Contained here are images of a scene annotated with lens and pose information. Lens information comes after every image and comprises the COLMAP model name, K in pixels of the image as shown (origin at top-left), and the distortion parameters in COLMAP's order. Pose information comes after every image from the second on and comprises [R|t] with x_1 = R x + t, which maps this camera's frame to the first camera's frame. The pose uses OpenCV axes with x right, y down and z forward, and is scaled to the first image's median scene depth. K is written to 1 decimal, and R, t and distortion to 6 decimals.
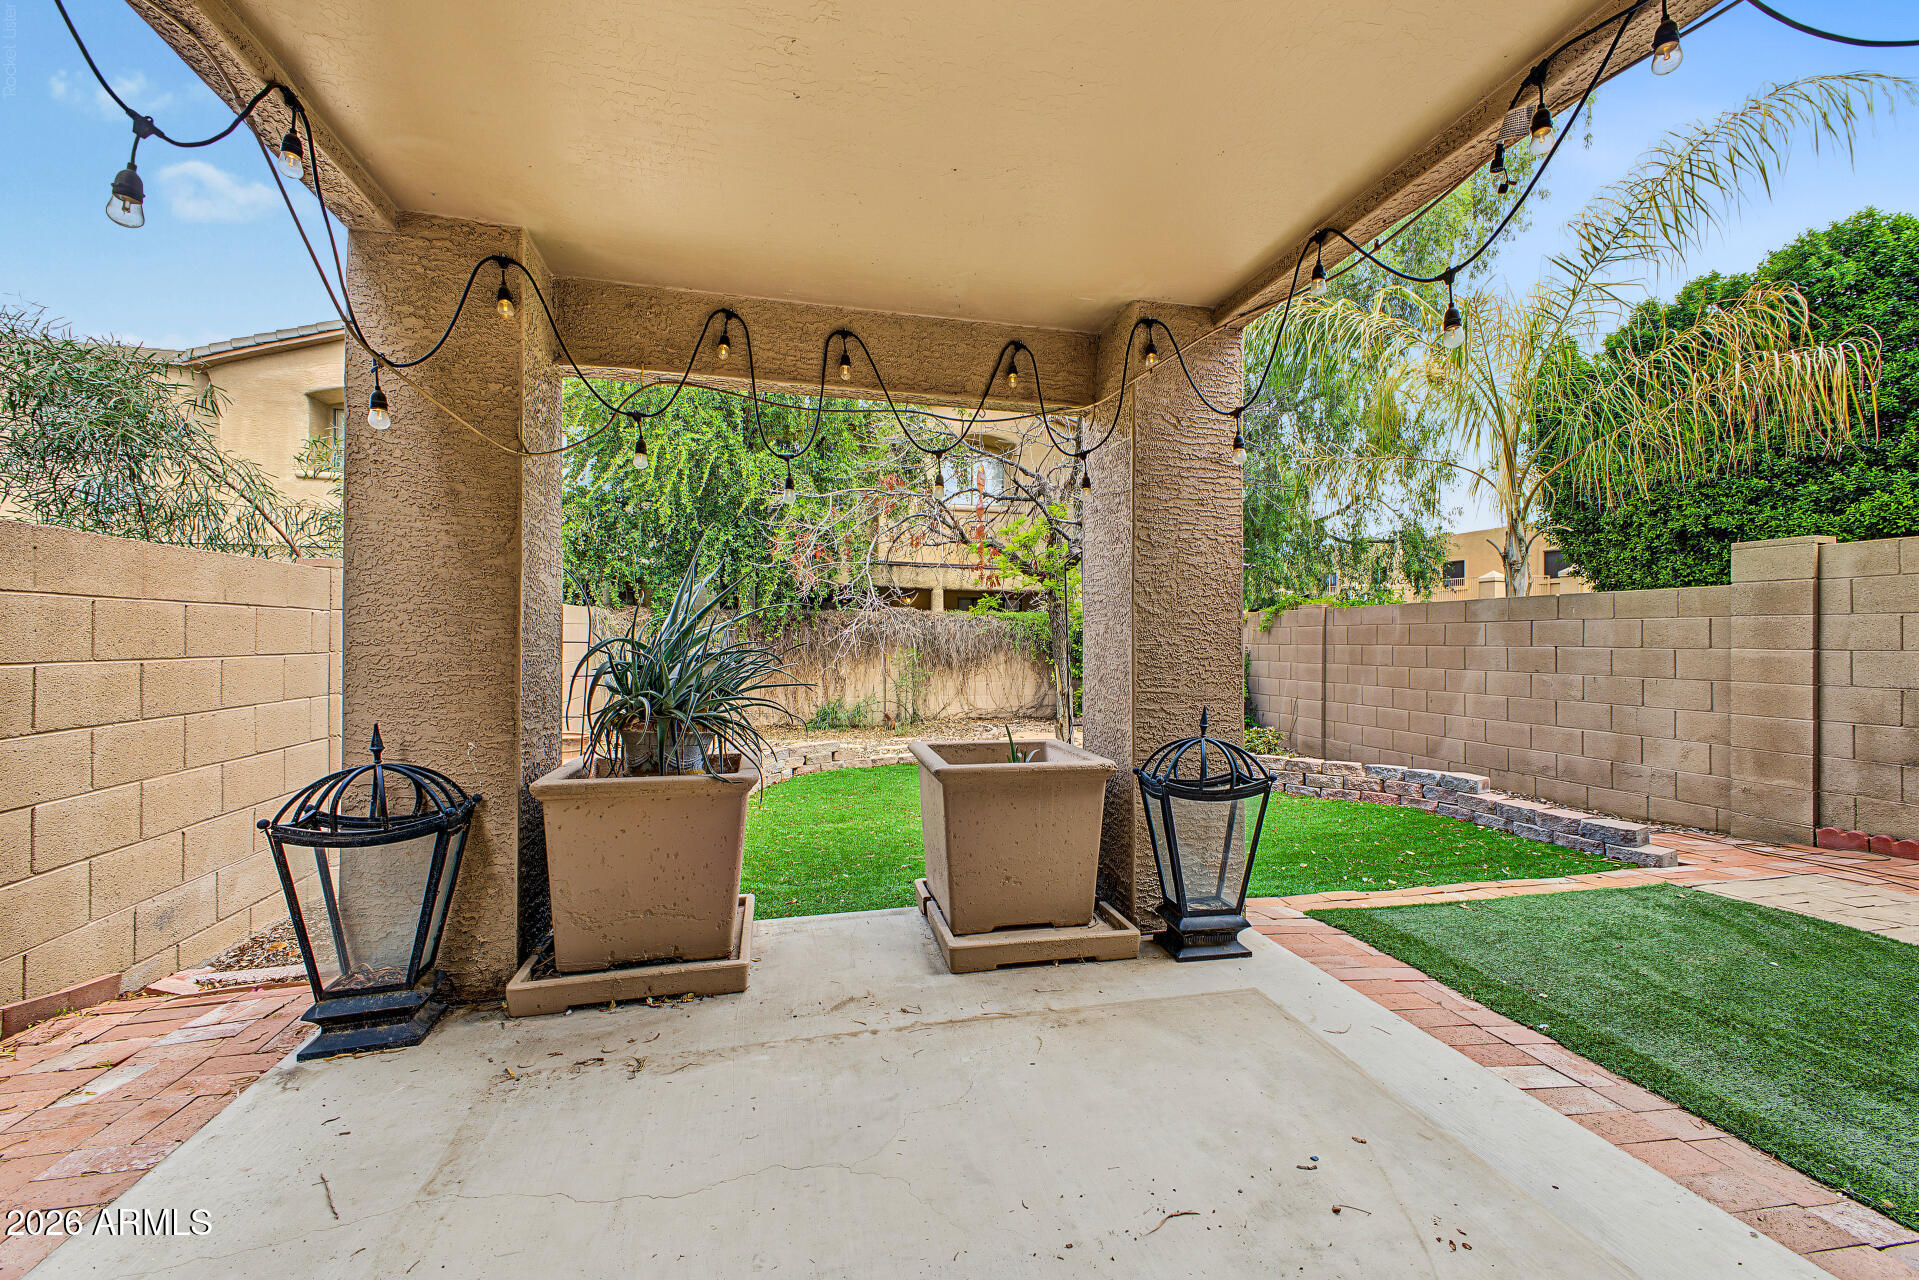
lens RADIAL K [[756.1, 0, 965.6], [0, 756.1, 634.0], [0, 0, 1]] dist [0.018465, -0.006546]
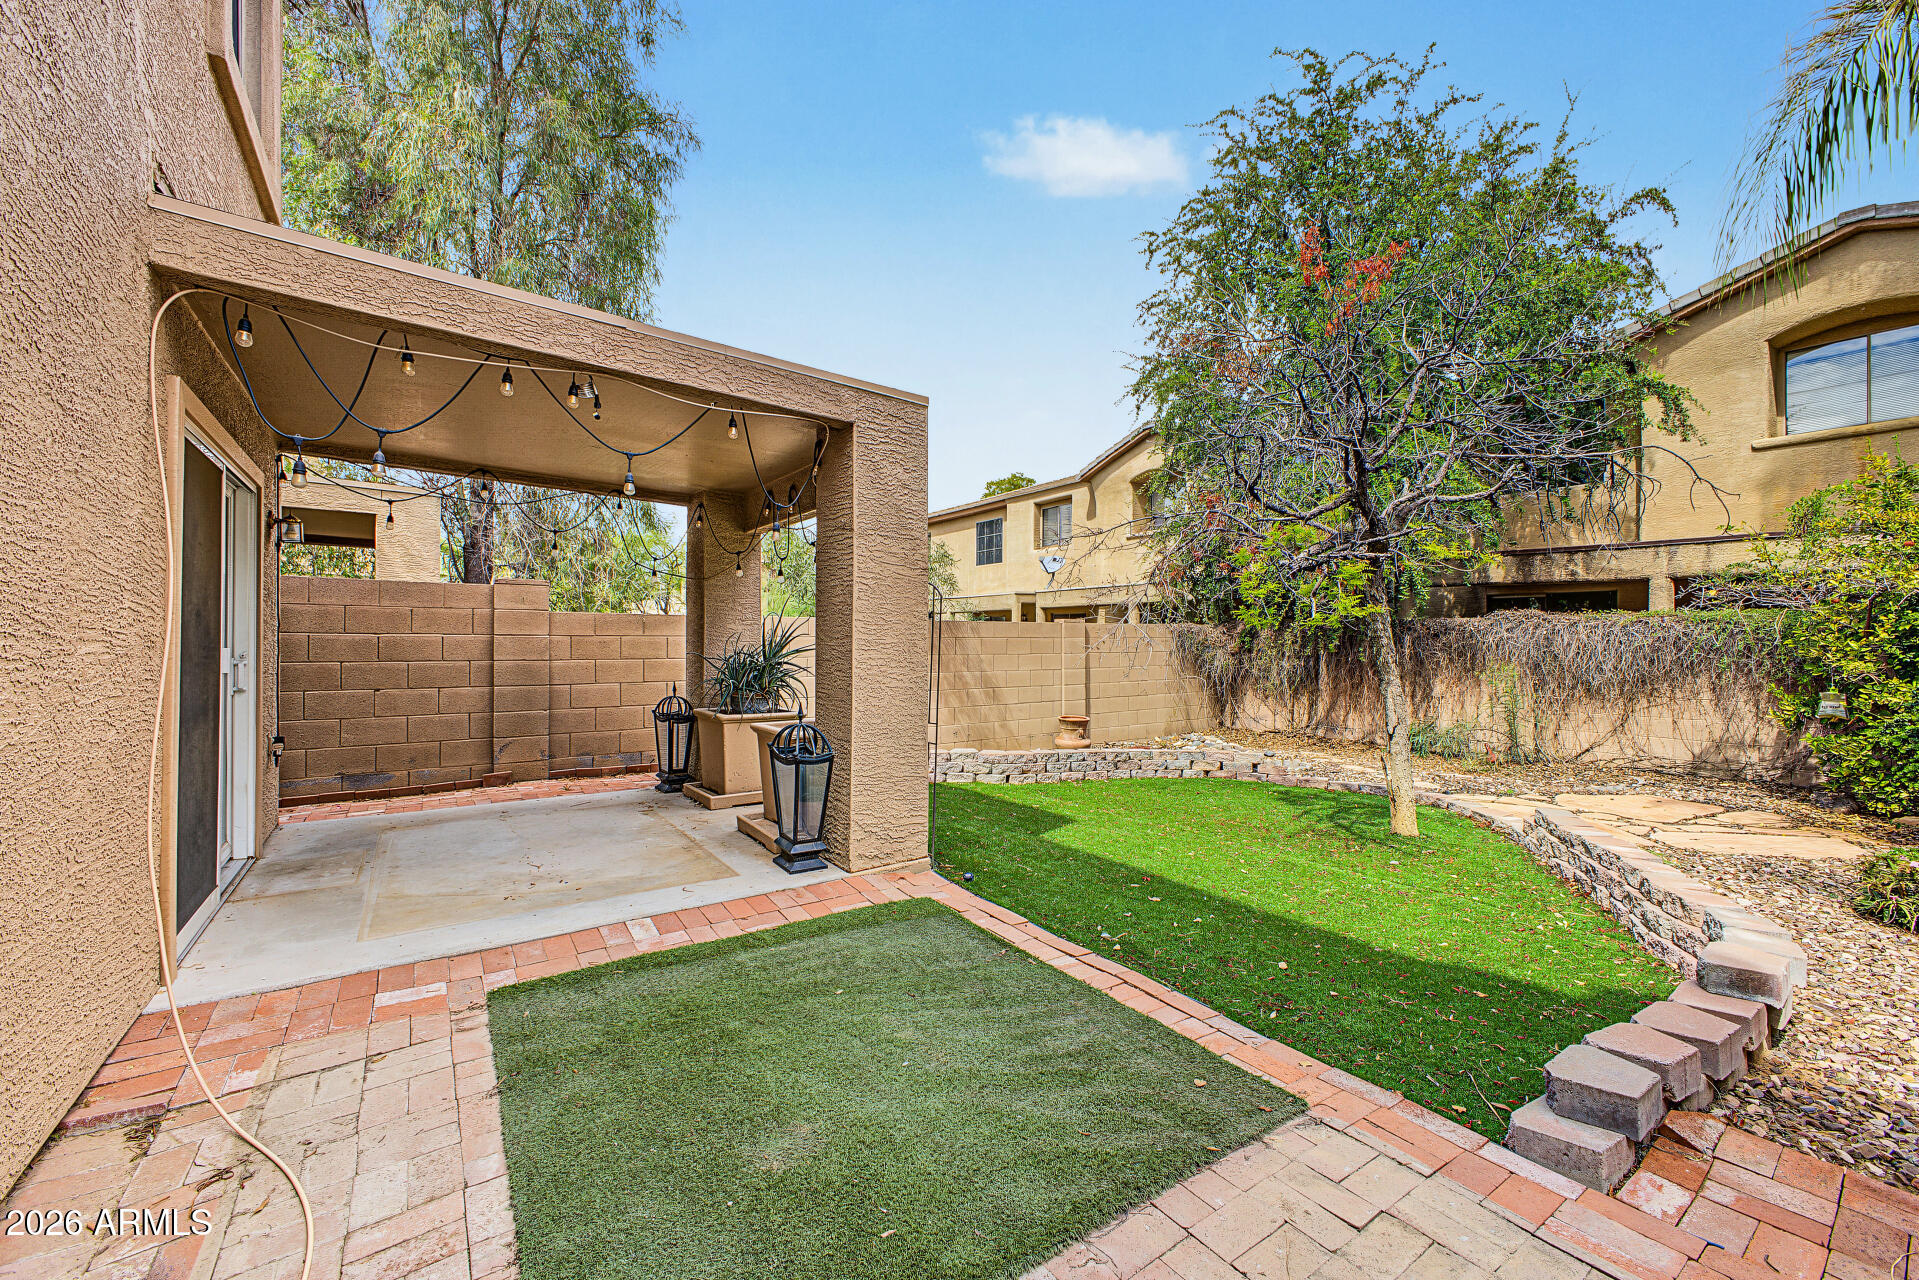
lens RADIAL K [[756.1, 0, 965.6], [0, 756.1, 634.0], [0, 0, 1]] dist [0.018465, -0.006546]
pose [[0.375012, -0.009472, -0.926971, 1.076835], [-0.000310, 0.999946, -0.010343, -0.009410], [0.927020, 0.004166, 0.374989, 0.448449]]
